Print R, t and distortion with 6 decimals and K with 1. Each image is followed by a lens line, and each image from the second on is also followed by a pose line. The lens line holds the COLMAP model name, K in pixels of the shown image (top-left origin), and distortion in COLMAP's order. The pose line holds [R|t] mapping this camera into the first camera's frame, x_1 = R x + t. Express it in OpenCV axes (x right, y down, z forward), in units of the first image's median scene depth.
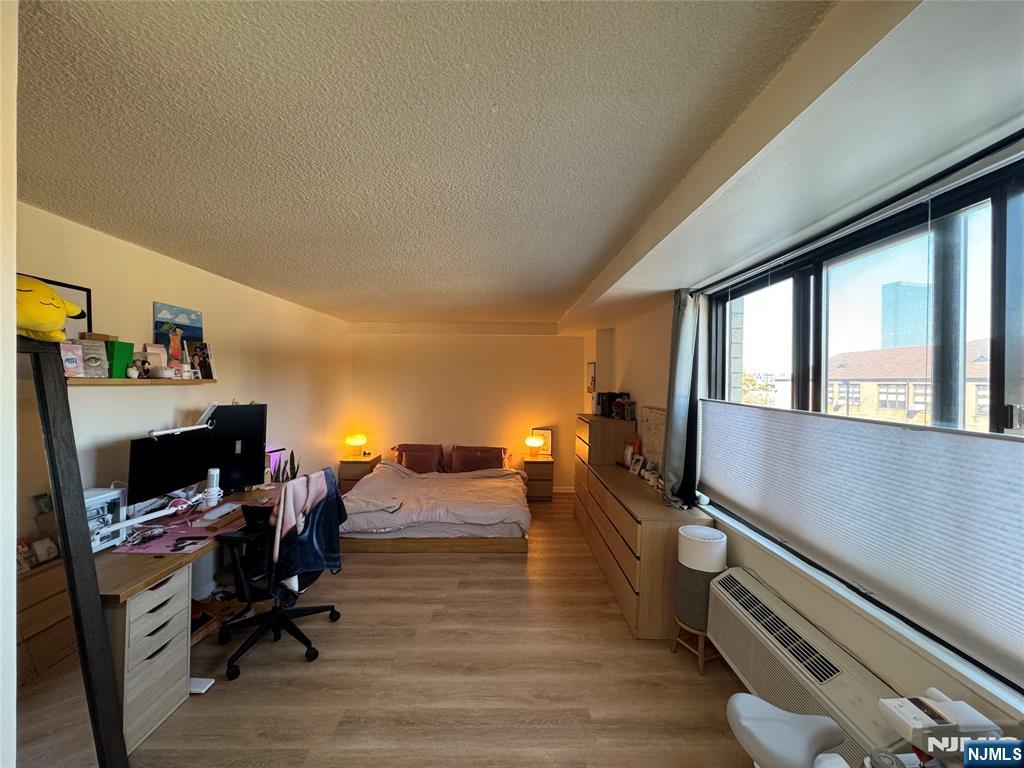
lens RADIAL K [[458.4, 0, 510.4], [0, 458.4, 381.0], [0, 0, 1]] dist [0.001108, 0.000058]
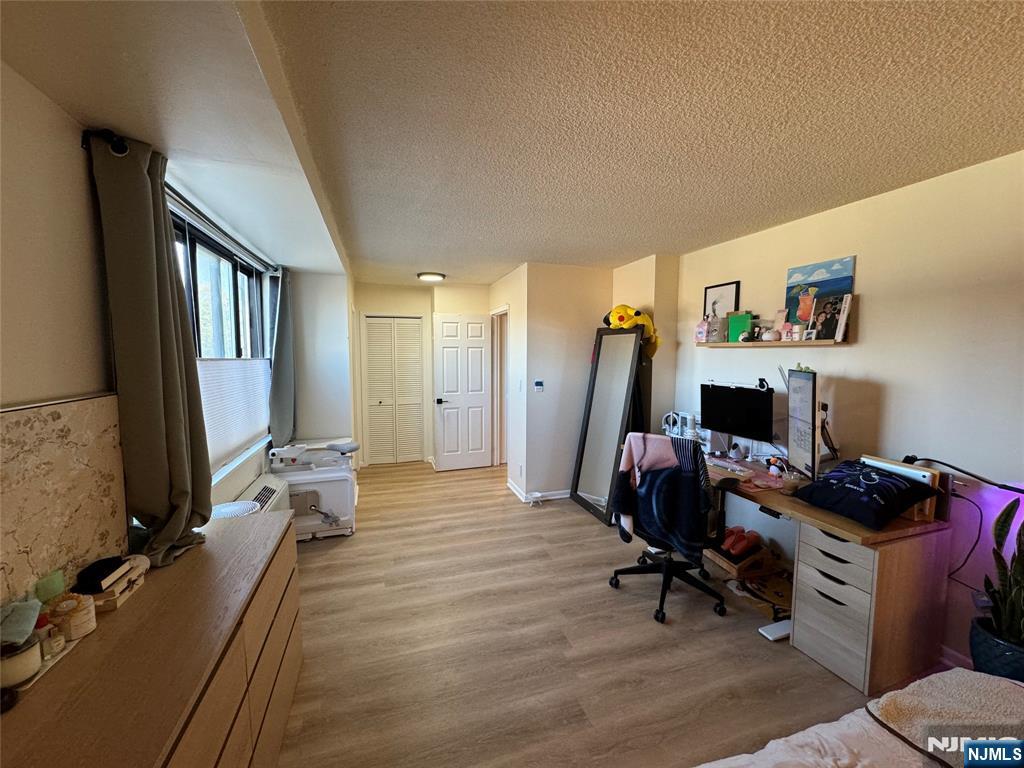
lens RADIAL K [[409.3, 0, 512.4], [0, 409.3, 386.7], [0, 0, 1]] dist [-0.000527, 0.000143]
pose [[-0.955444, 0.011238, -0.294960, 0.124042], [-0.013145, 0.996664, 0.080554, 0.031544], [0.294881, 0.080842, -0.952108, 1.679536]]
